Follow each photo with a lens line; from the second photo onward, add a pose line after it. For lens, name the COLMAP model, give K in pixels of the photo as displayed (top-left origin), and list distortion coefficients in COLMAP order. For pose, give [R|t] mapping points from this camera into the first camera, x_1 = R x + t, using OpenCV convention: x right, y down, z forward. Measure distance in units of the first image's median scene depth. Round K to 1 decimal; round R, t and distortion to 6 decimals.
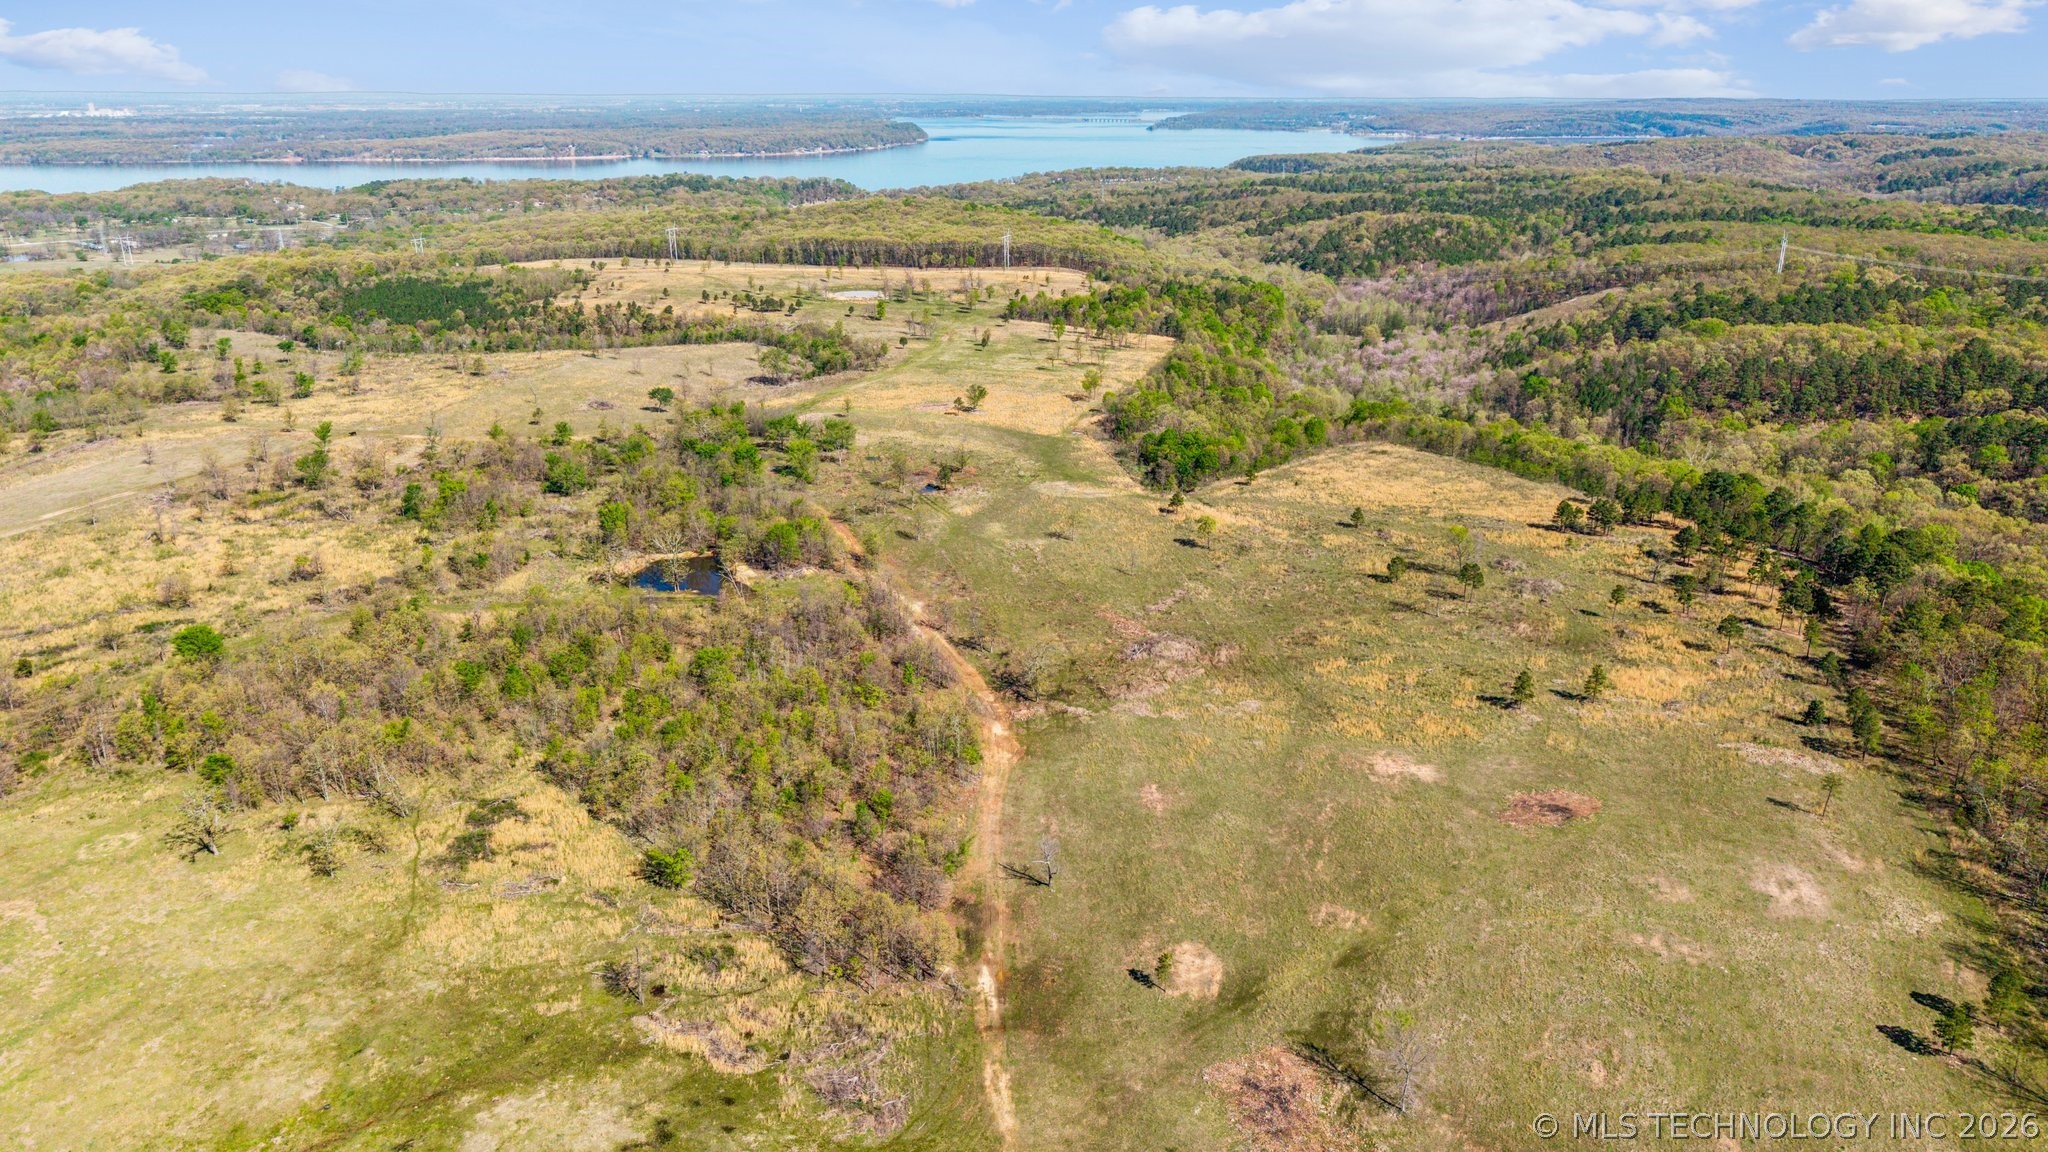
lens RADIAL K [[1398.8, 0, 1024.0], [0, 1398.8, 576.0], [0, 0, 1]] dist [0.026124, -0.023641]
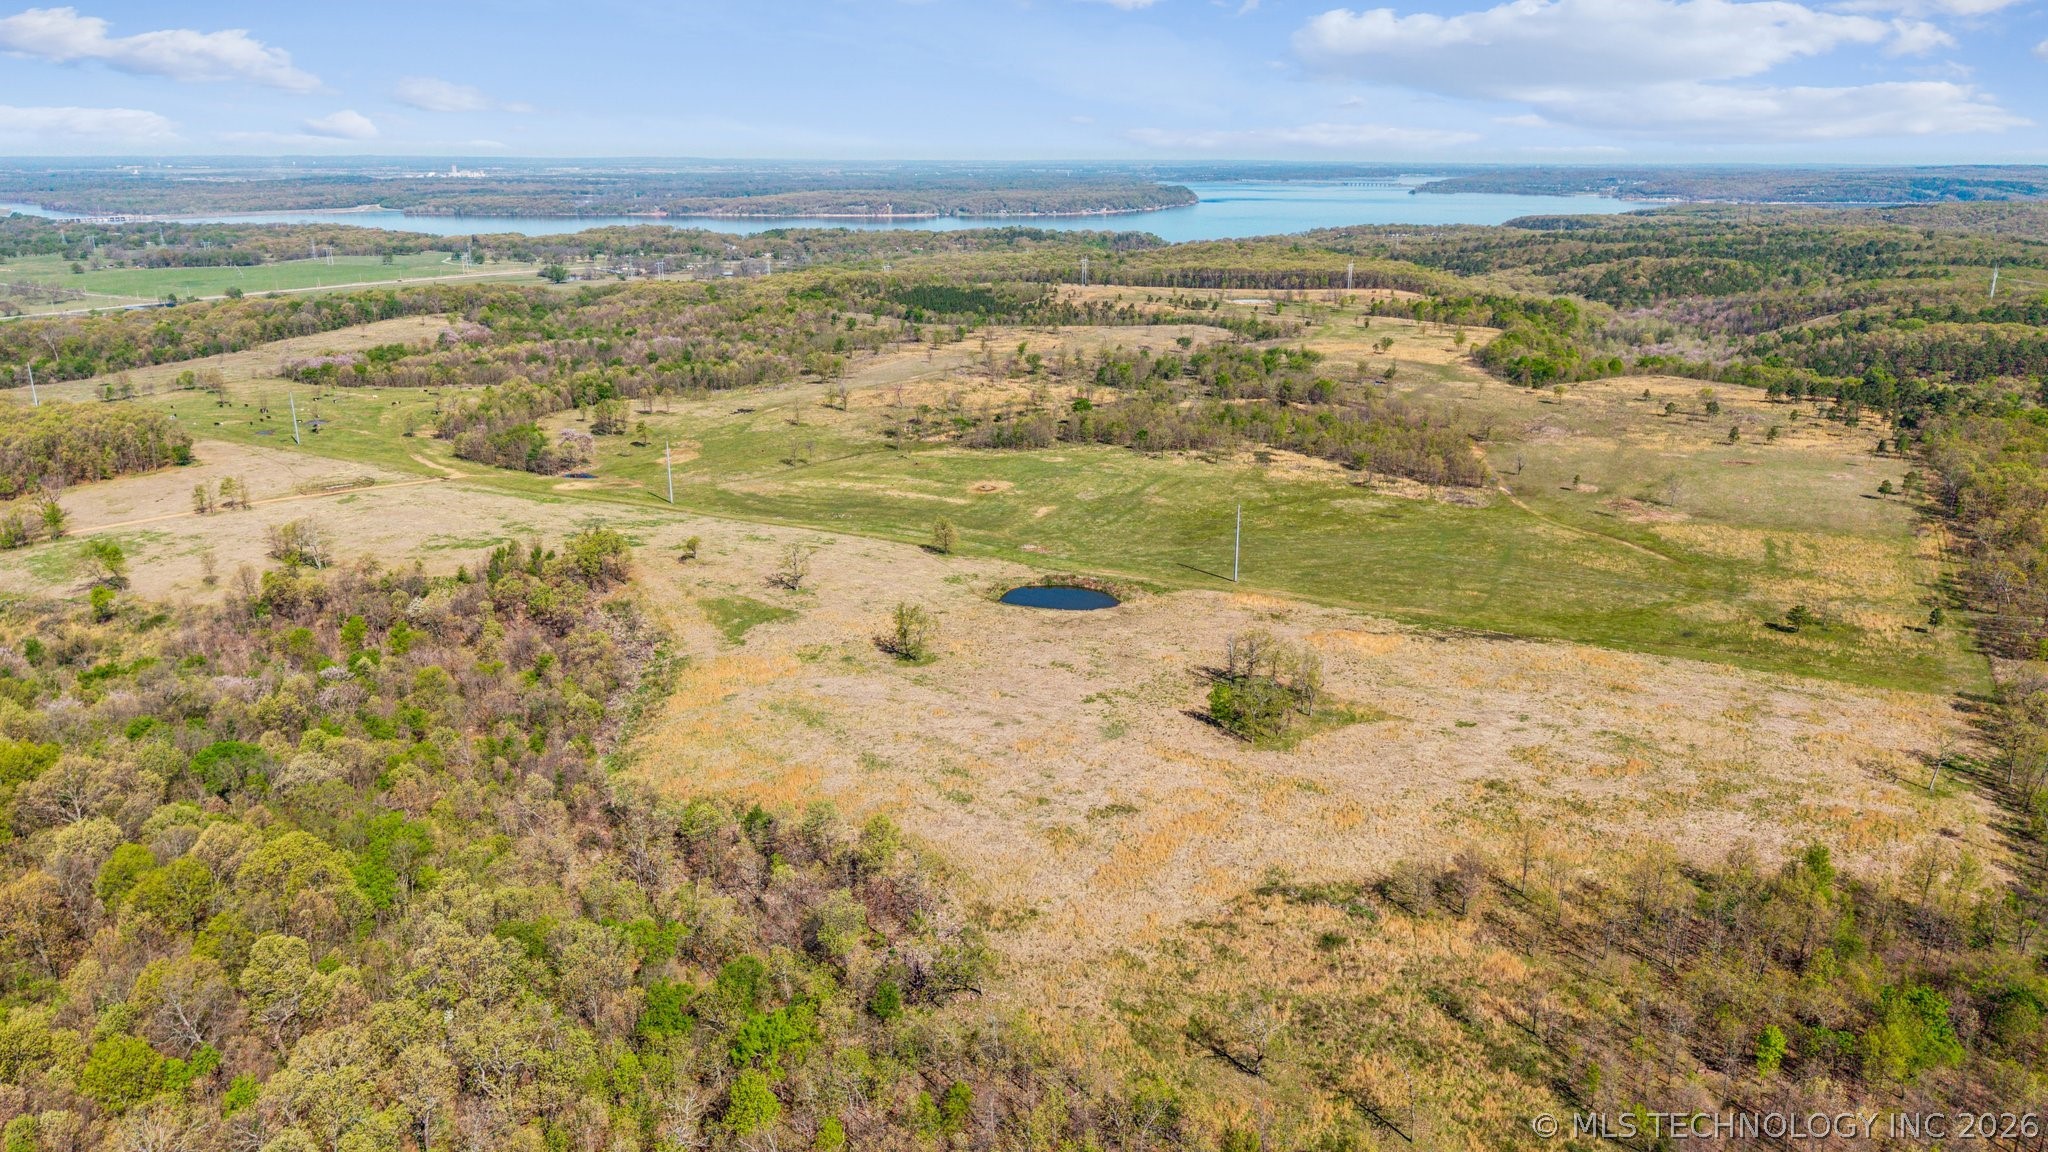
lens RADIAL K [[1398.8, 0, 1024.0], [0, 1398.8, 576.0], [0, 0, 1]] dist [0.026124, -0.023641]
pose [[0.985818, 0.050080, -0.160170, -0.064531], [-0.056730, 0.997696, -0.037214, 0.080523], [0.157937, 0.045773, 0.986388, -0.230771]]
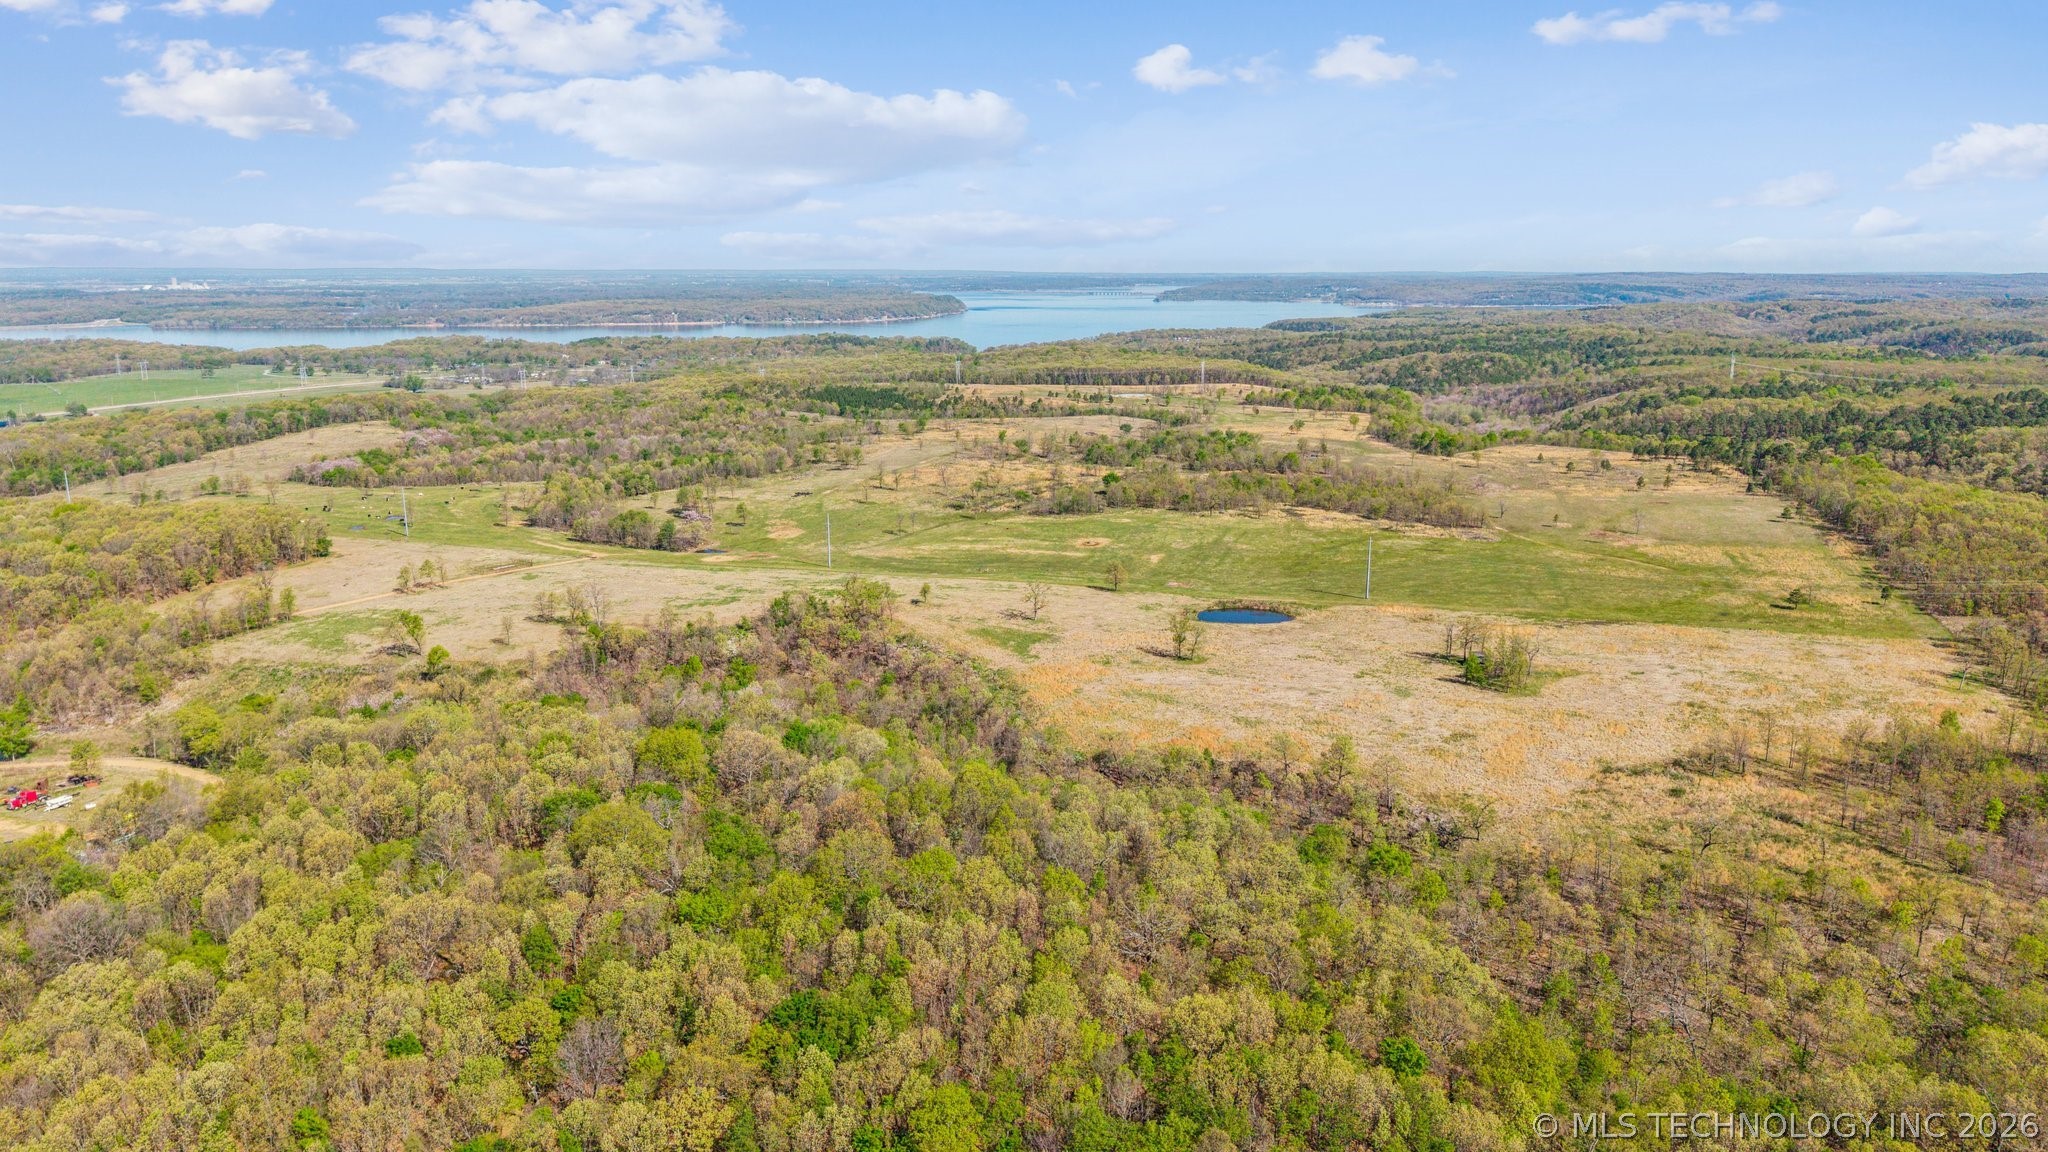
lens RADIAL K [[1367.2, 0, 1024.0], [0, 1367.2, 576.0], [0, 0, 1]] dist [0.041521, -0.042353]
pose [[0.999959, -0.003204, 0.008524, -0.157507], [0.004126, 0.993866, -0.110512, 0.101279], [-0.008118, 0.110542, 0.993838, -0.294350]]
